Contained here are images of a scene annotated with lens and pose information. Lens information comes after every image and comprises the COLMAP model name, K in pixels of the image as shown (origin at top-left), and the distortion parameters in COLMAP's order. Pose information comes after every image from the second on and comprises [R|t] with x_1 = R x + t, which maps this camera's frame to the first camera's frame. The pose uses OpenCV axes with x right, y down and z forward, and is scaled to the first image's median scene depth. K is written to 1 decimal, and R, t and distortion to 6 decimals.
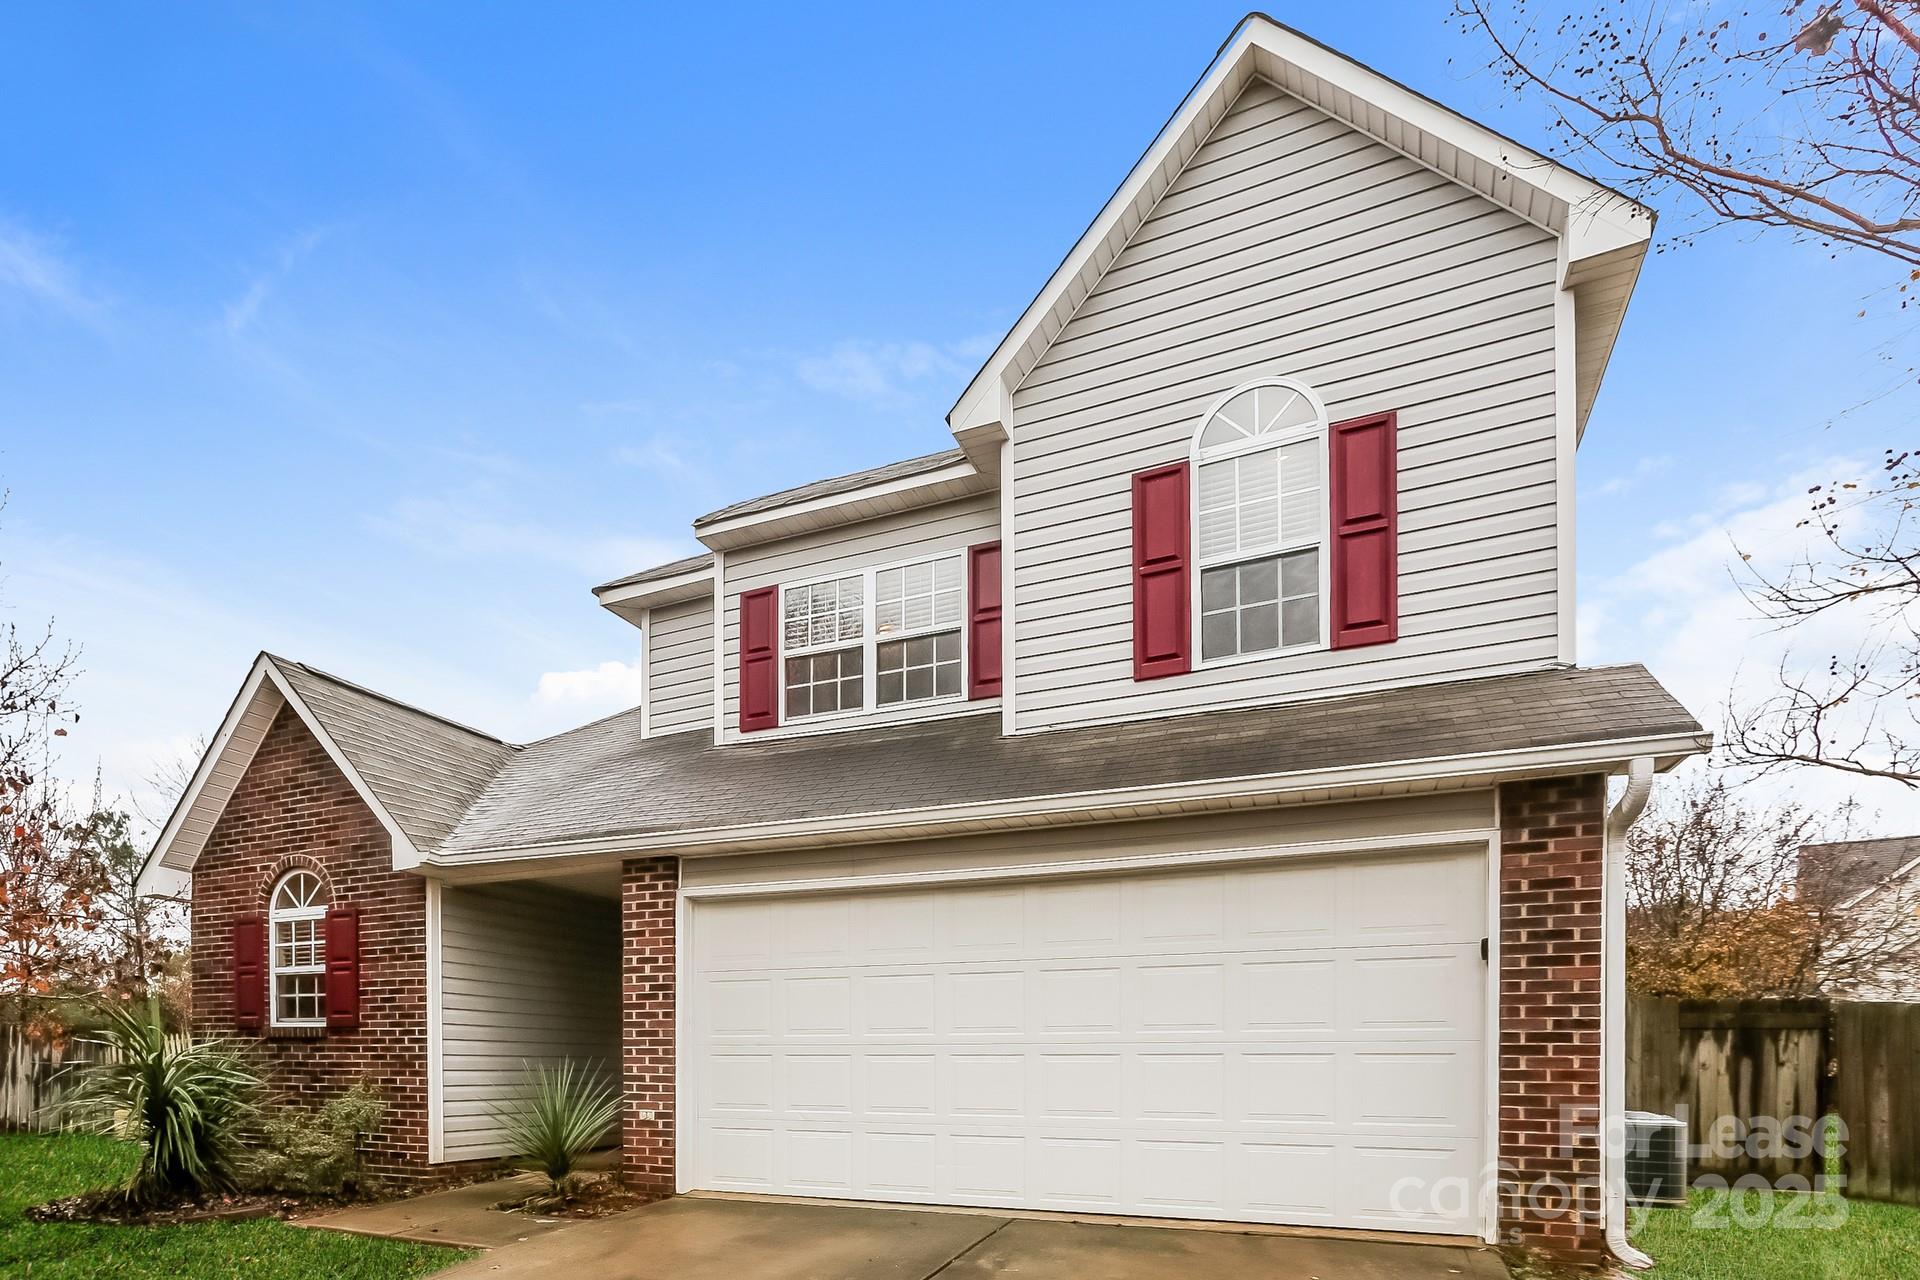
lens RADIAL K [[947.4, 0, 959.1], [0, 947.4, 715.8], [0, 0, 1]] dist [-0.007402, -0.000088]
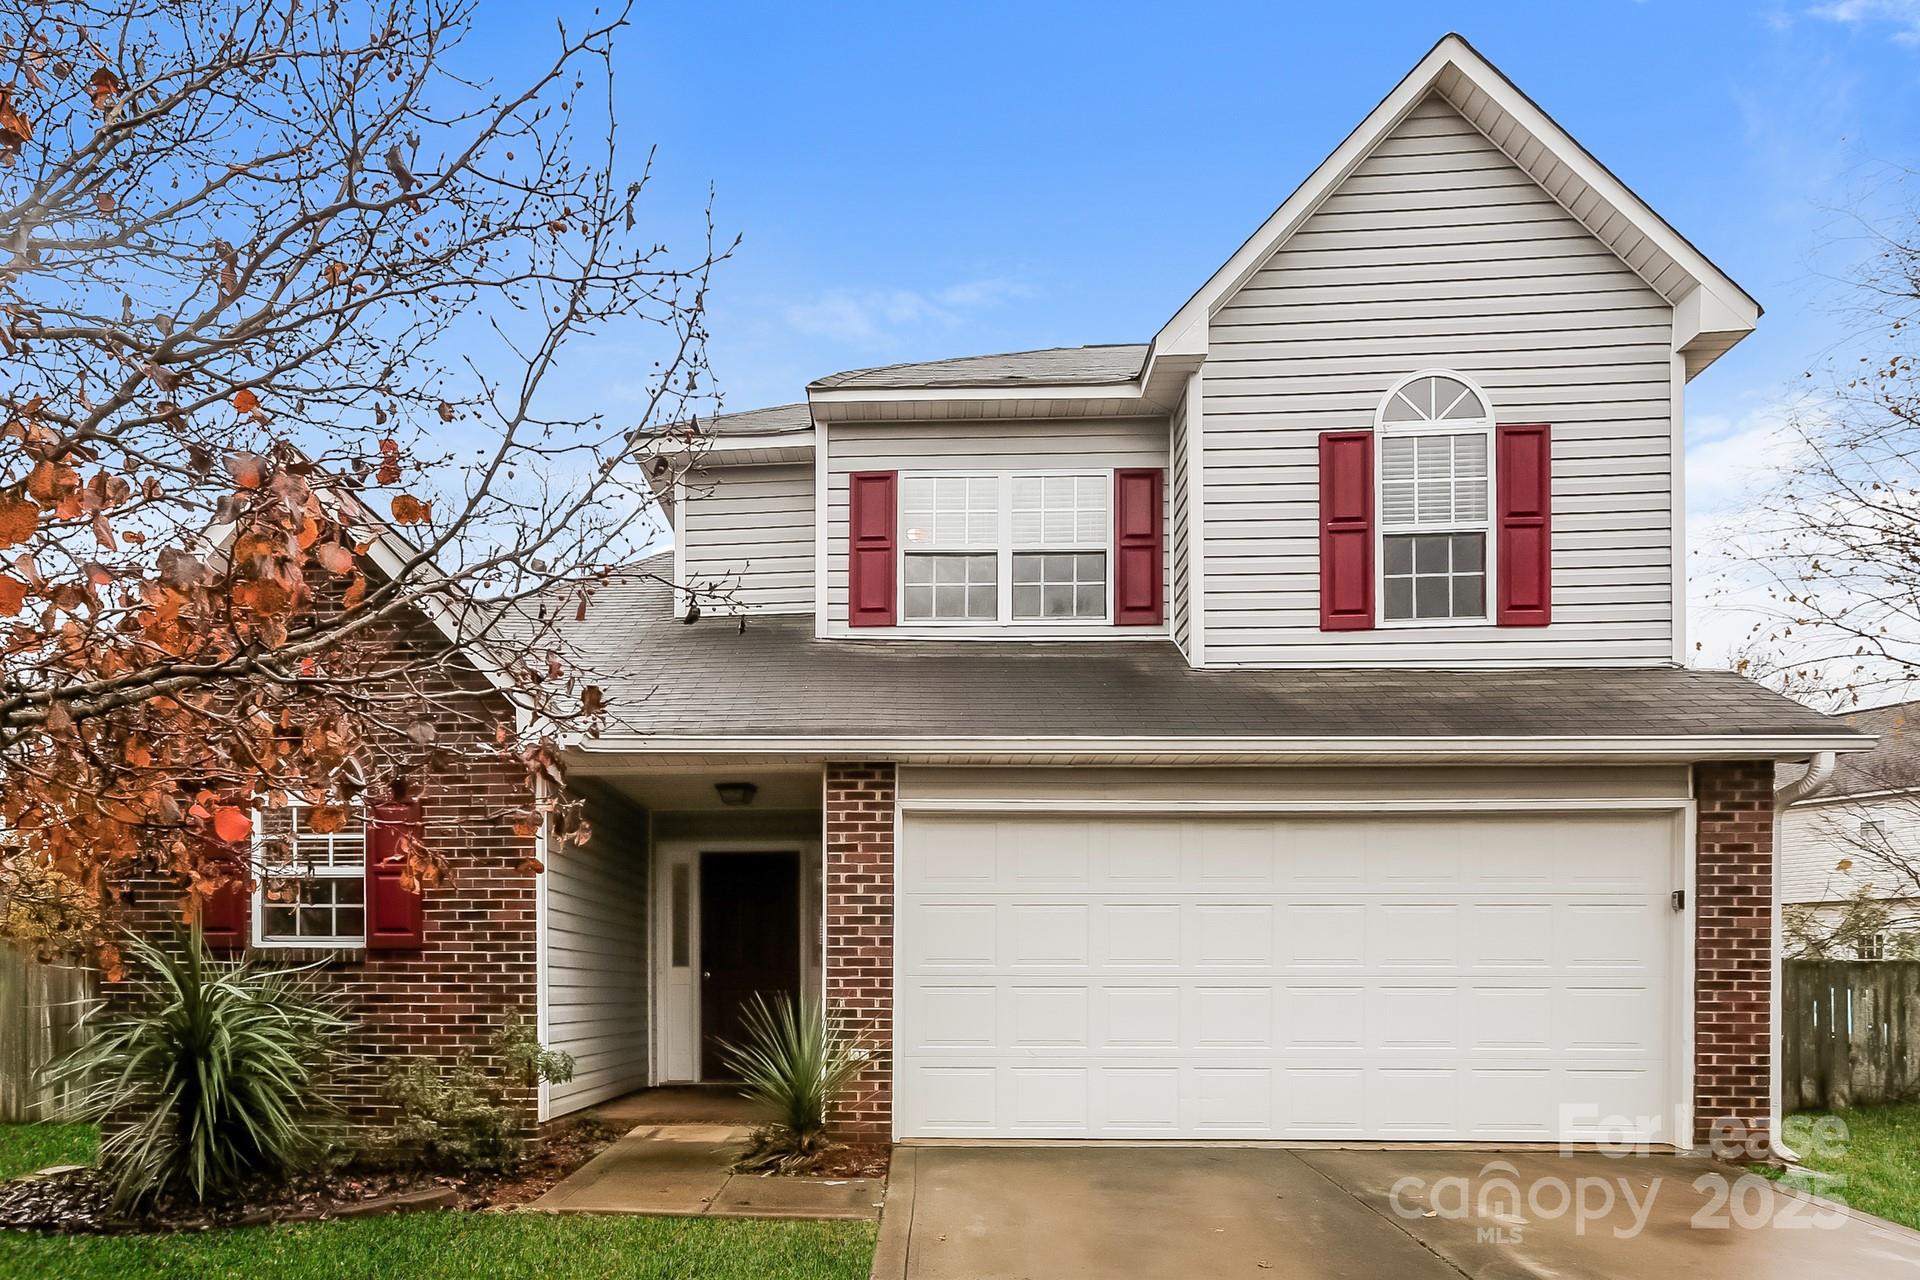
lens RADIAL K [[971.3, 0, 960.0], [0, 971.3, 640.0], [0, 0, 1]] dist [-0.001173, -0.000900]
pose [[0.936720, 0.119799, 0.328943, -0.555688], [-0.121555, 0.992467, -0.015302, 0.040067], [-0.328299, -0.025651, 0.944226, 0.121083]]
